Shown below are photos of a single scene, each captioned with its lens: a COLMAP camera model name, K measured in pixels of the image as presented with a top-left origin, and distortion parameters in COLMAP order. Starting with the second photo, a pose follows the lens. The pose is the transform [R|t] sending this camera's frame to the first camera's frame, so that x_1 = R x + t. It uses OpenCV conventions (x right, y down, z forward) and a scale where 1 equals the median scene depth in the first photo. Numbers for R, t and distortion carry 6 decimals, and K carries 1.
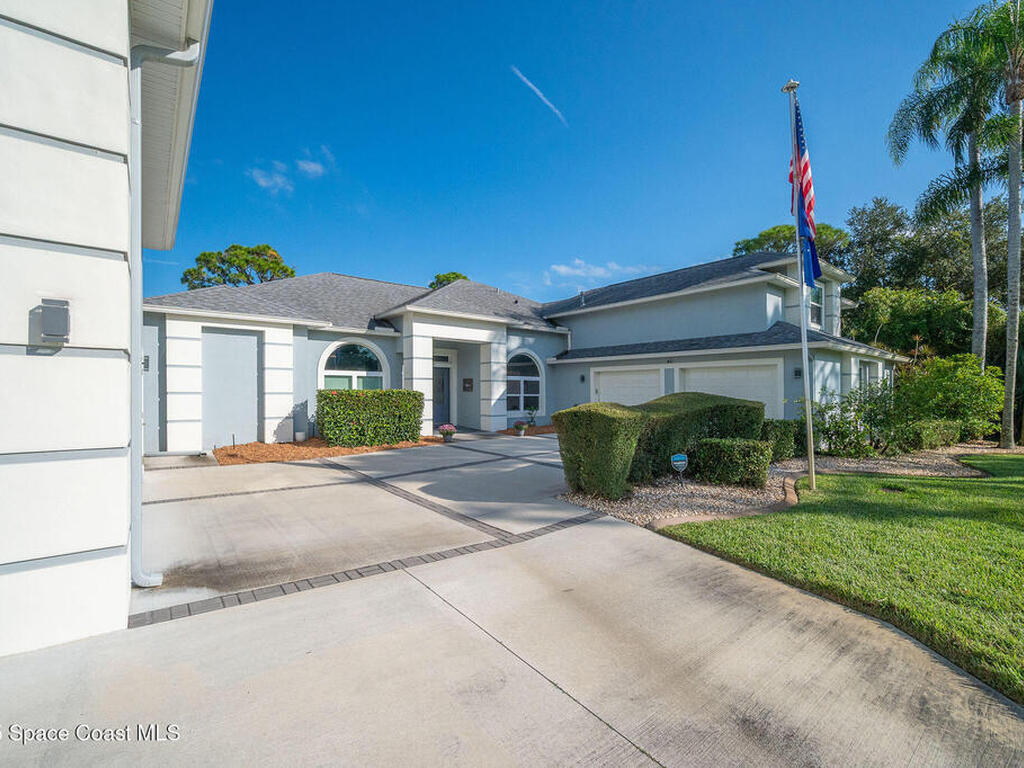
lens RADIAL K [[462.3, 0, 514.1], [0, 462.3, 393.1], [0, 0, 1]] dist [-0.002352, 0.000161]
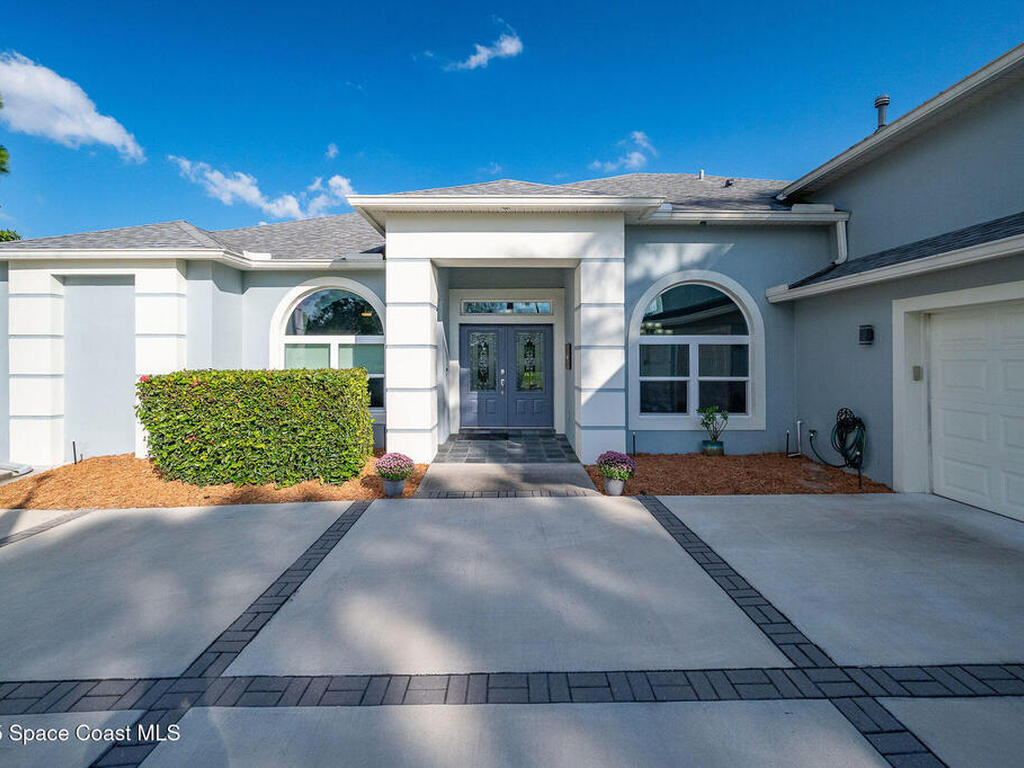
lens RADIAL K [[462.3, 0, 504.6], [0, 462.3, 359.3], [0, 0, 1]] dist [-0.002352, 0.000161]
pose [[0.769379, -0.002688, -0.638787, 0.189543], [0.001116, 0.999995, -0.002864, -0.015263], [0.638792, 0.001490, 0.769378, 0.668977]]
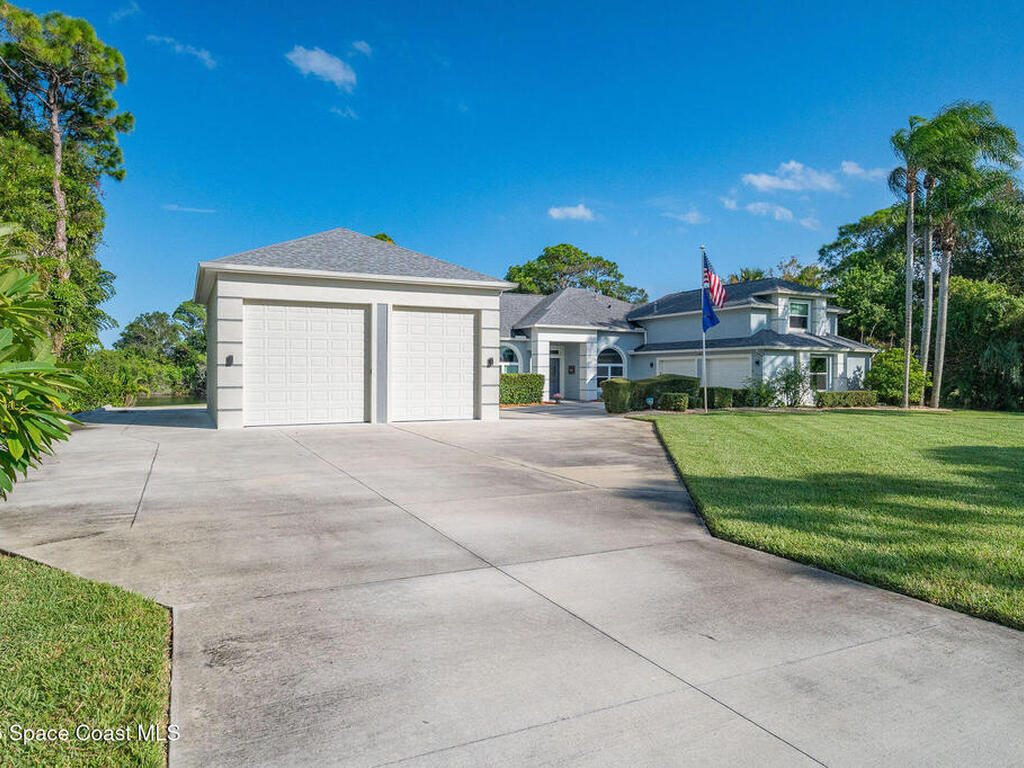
lens RADIAL K [[676.5, 0, 502.4], [0, 676.5, 376.0], [0, 0, 1]] dist [-0.031048, -0.000876]
pose [[0.975445, -0.001914, -0.220233, 0.186911], [0.001491, 0.999997, -0.002089, 0.007192], [0.220237, 0.001709, 0.975445, -1.353079]]
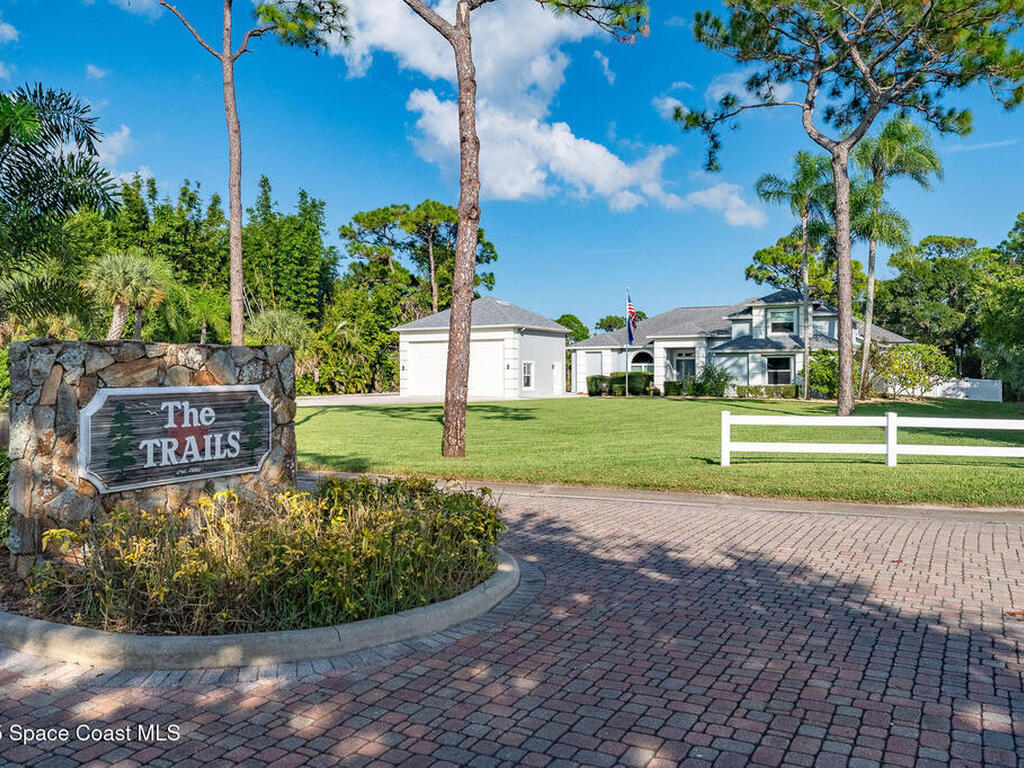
lens RADIAL K [[807.6, 0, 508.0], [0, 807.6, 385.0], [0, 0, 1]] dist [0.028777, 0.012146]
pose [[0.392585, 0.009835, -0.919663, 3.089839], [0.003424, 0.999920, 0.012154, 0.010207], [0.919709, -0.007921, 0.392520, -1.217469]]
